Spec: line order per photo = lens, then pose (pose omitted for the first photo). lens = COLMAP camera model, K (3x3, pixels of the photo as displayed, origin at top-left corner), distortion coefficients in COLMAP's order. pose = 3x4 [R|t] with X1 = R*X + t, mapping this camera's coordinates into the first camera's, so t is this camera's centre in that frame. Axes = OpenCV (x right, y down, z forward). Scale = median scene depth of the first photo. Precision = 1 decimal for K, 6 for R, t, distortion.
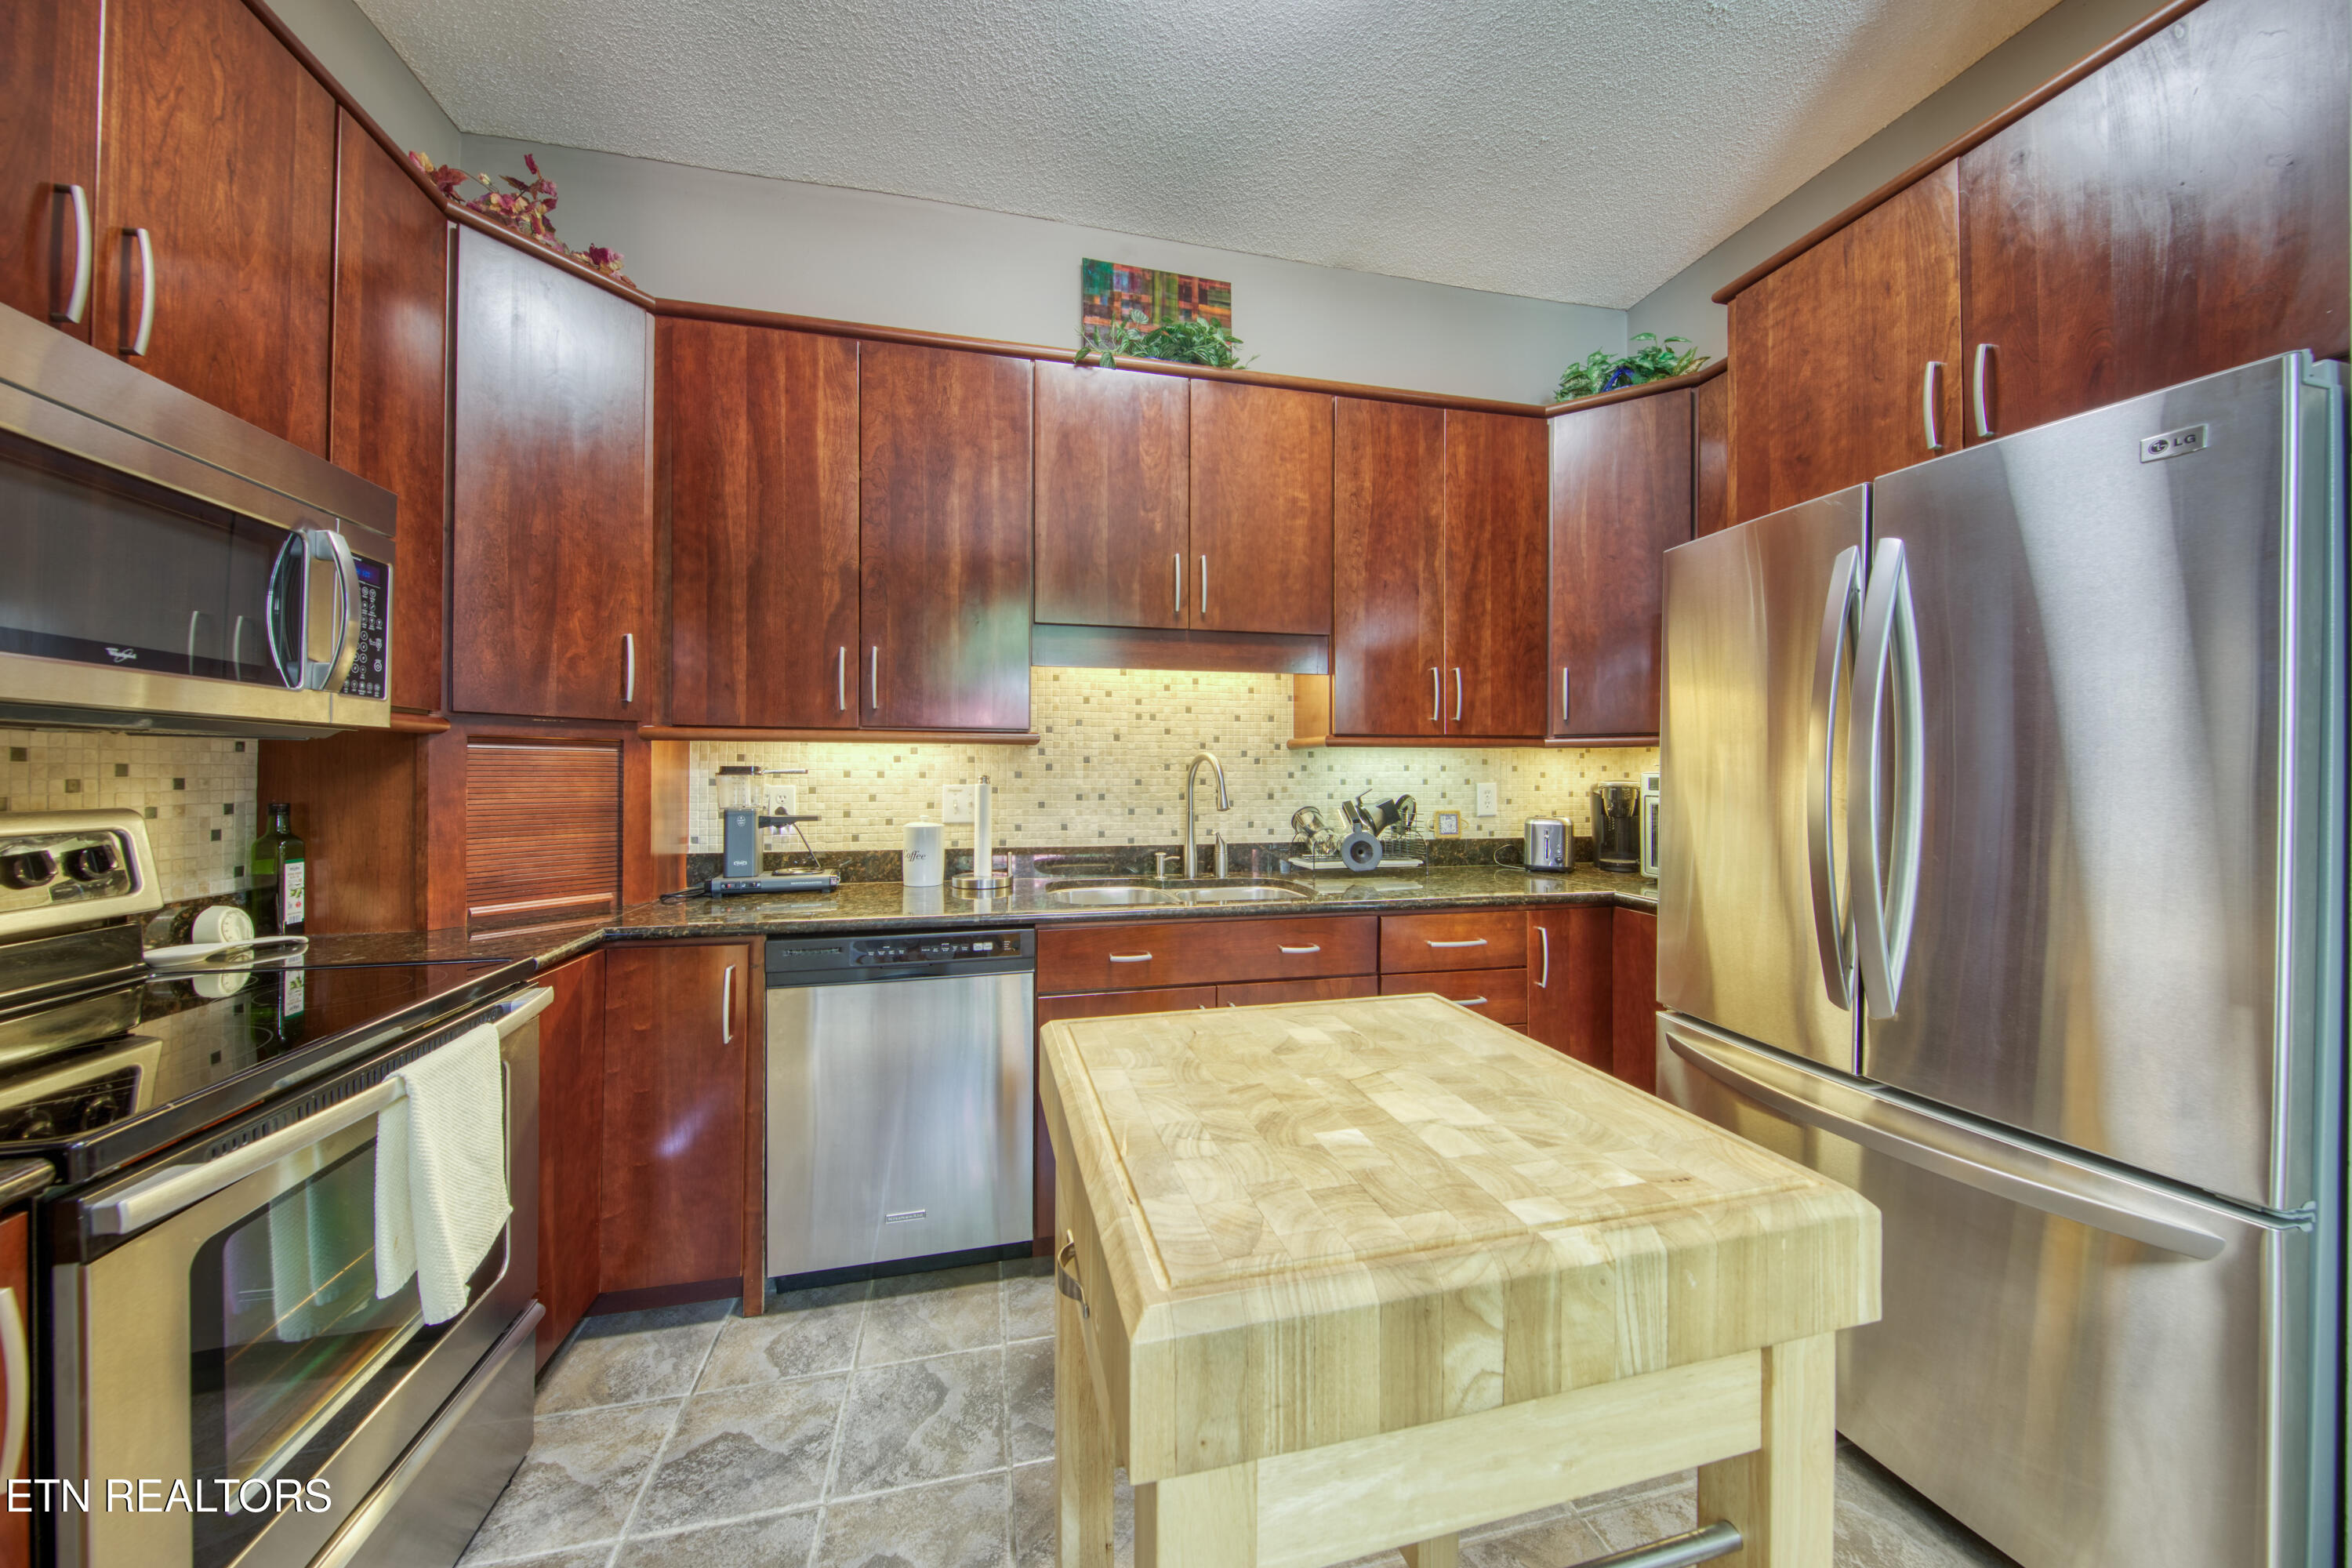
lens RADIAL K [[749.7, 0, 1155.4], [0, 749.7, 774.3], [0, 0, 1]] dist [0.005386, -0.003147]
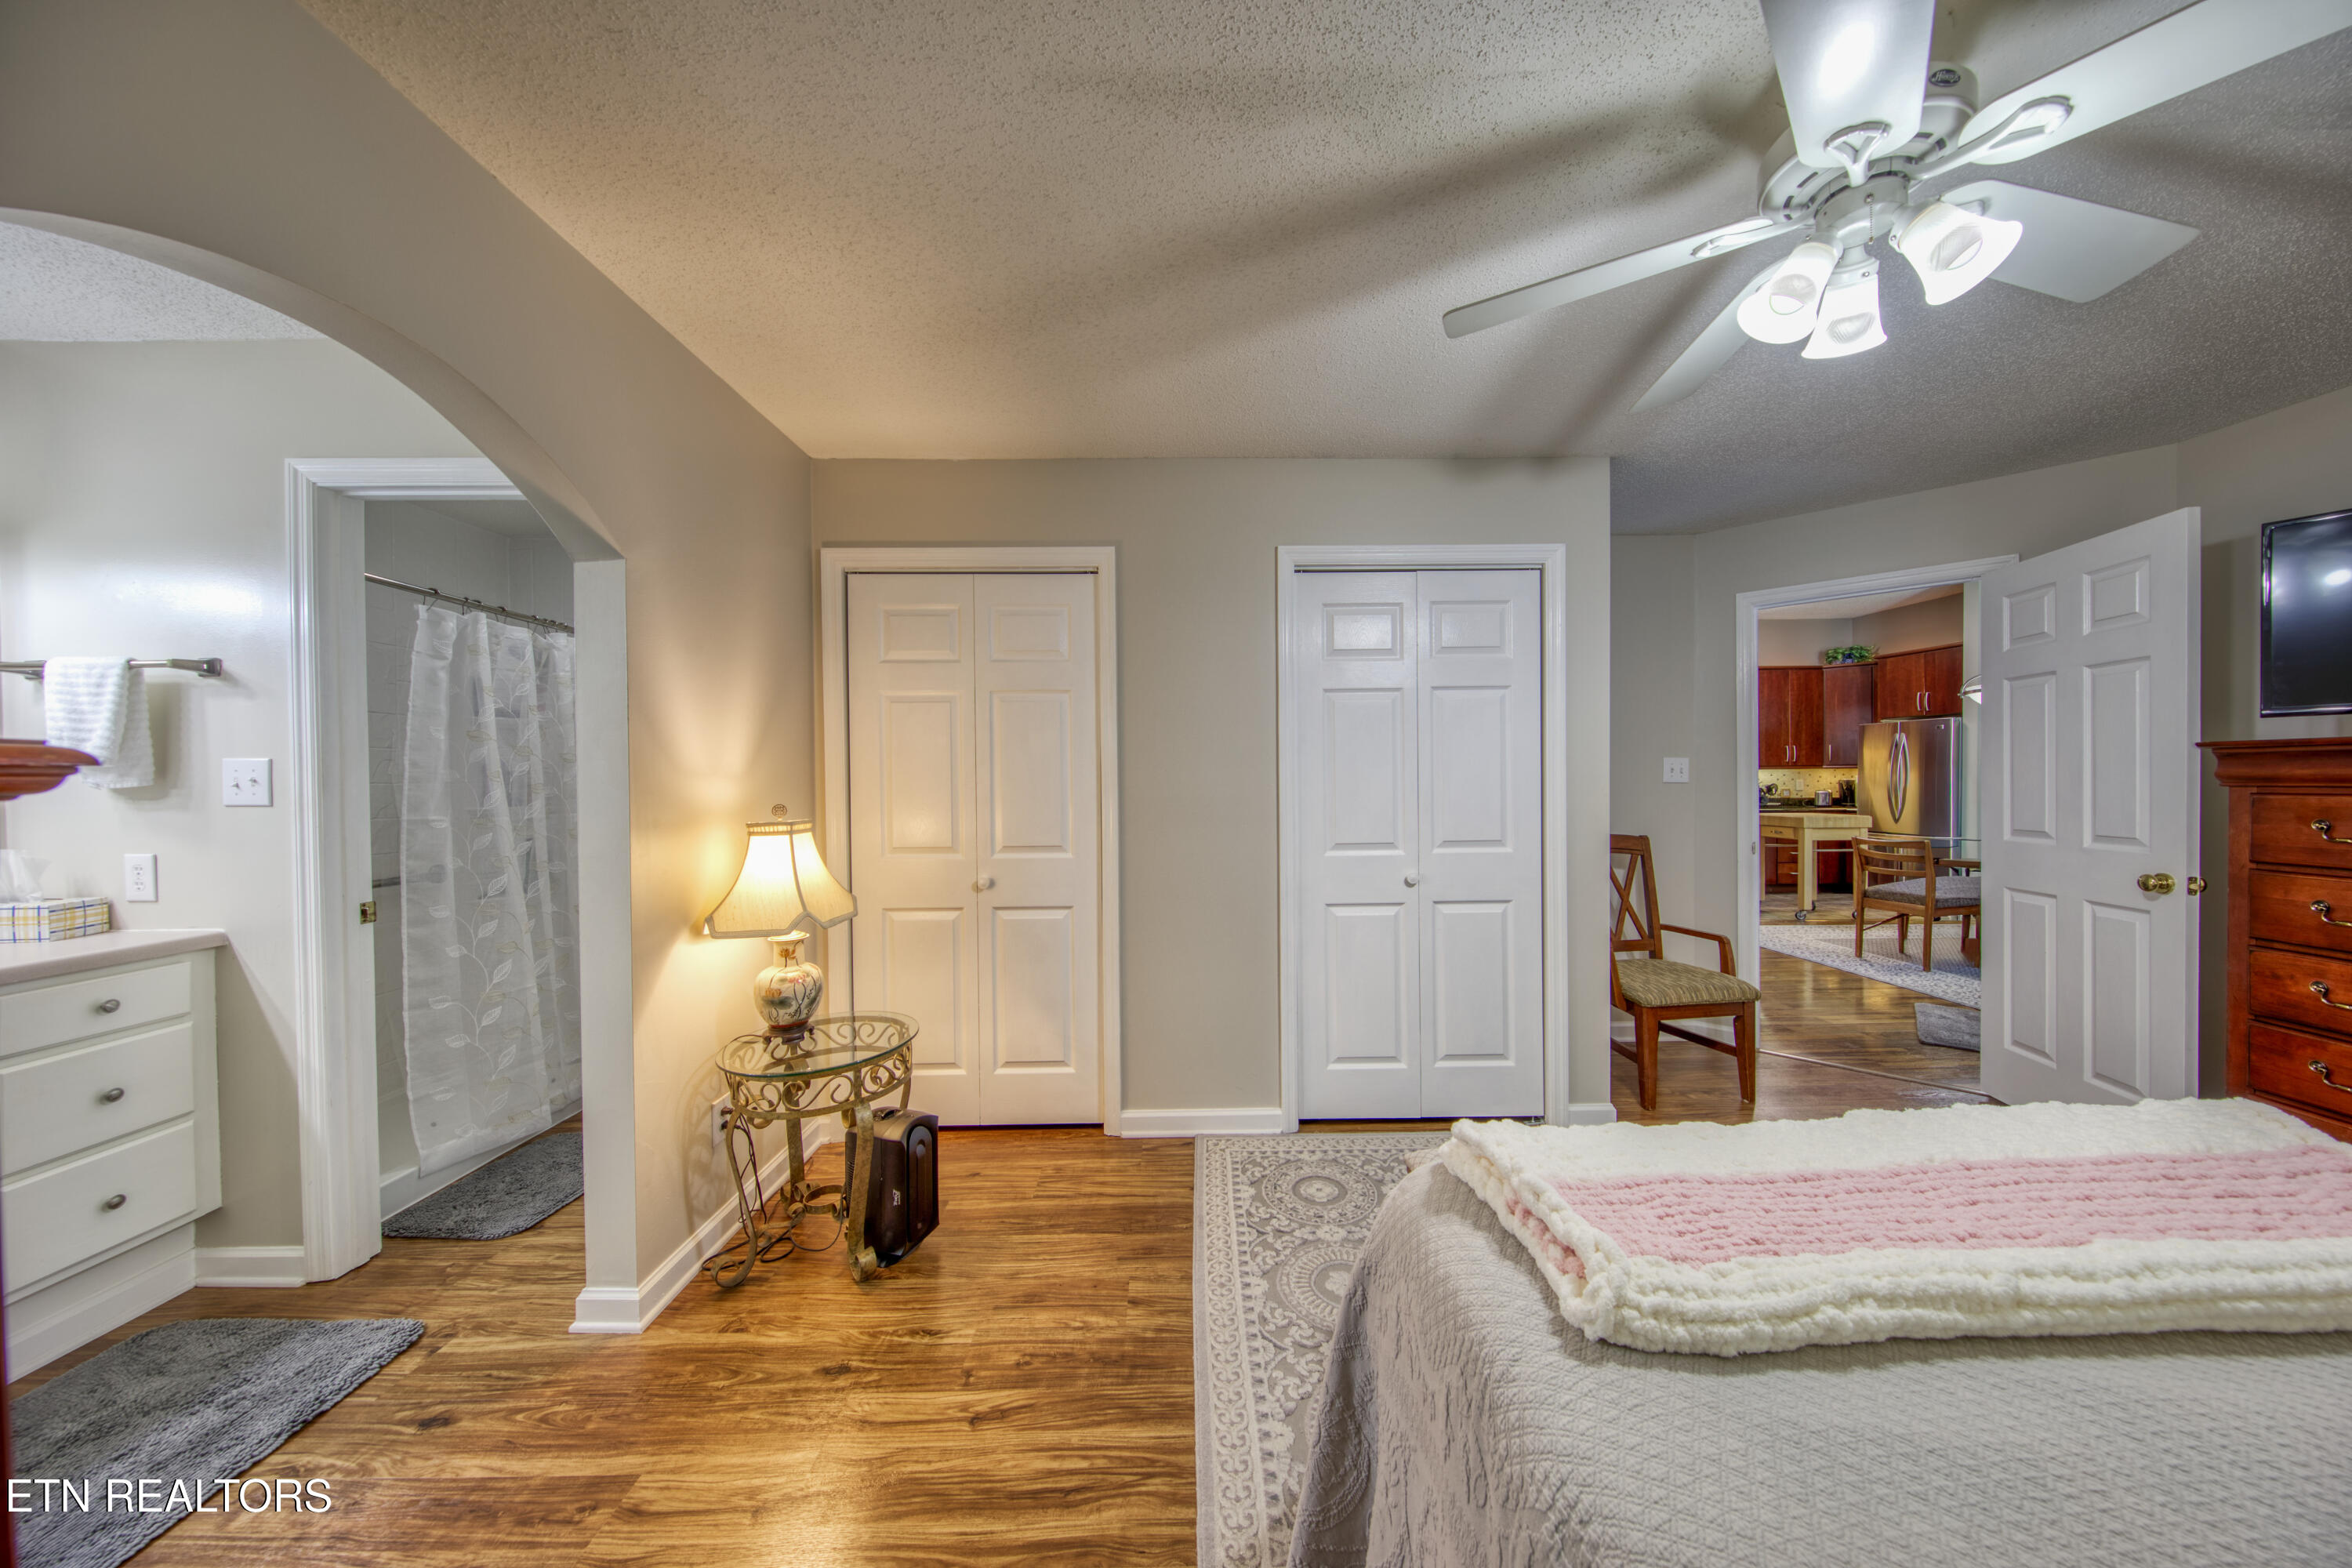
lens RADIAL K [[726.4, 0, 1178.3], [0, 726.4, 791.9], [0, 0, 1]] dist [0.000203, -0.000089]
pose [[0.977264, -0.007919, -0.211876, -1.702808], [0.010242, 0.999899, 0.009869, 0.005975], [0.211776, -0.011815, 0.977247, -2.942111]]
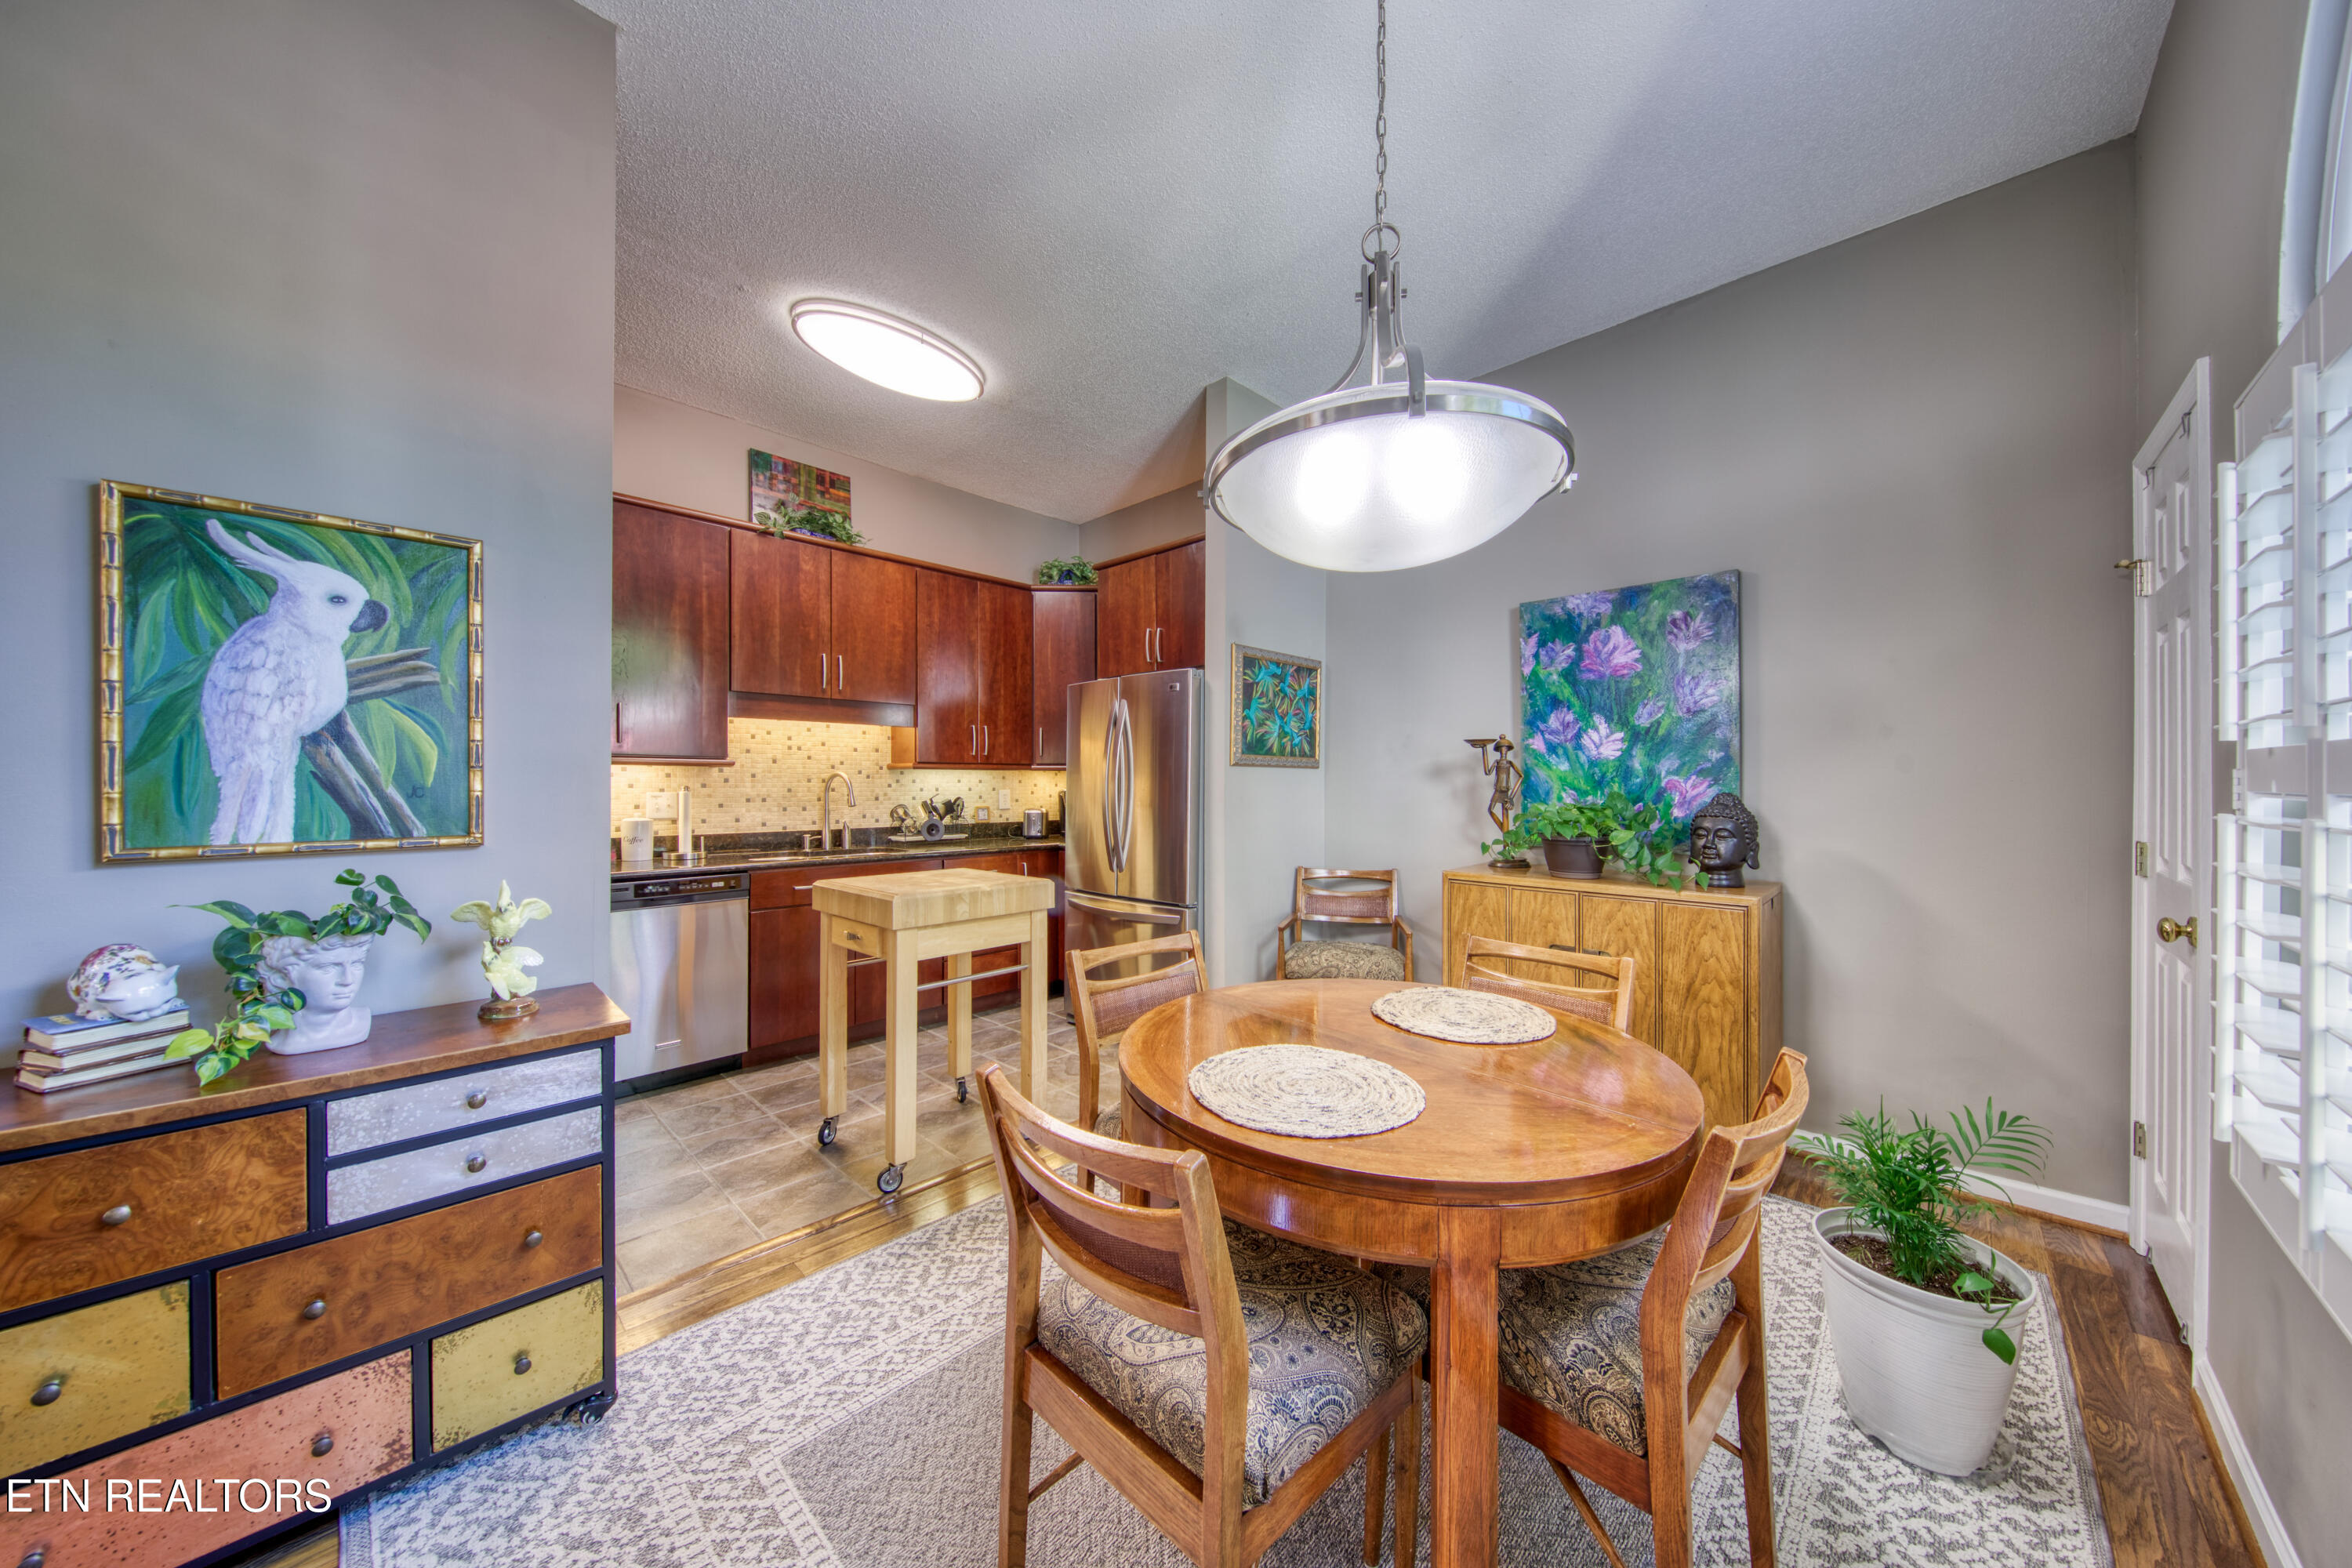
lens RADIAL K [[790.8, 0, 1150.7], [0, 790.8, 788.1], [0, 0, 1]] dist [-0.000659, -0.000128]
pose [[0.852137, -0.003311, 0.523309, -0.266114], [0.001468, 0.999991, 0.003936, 0.000872], [-0.523317, -0.002586, 0.852134, -0.863485]]
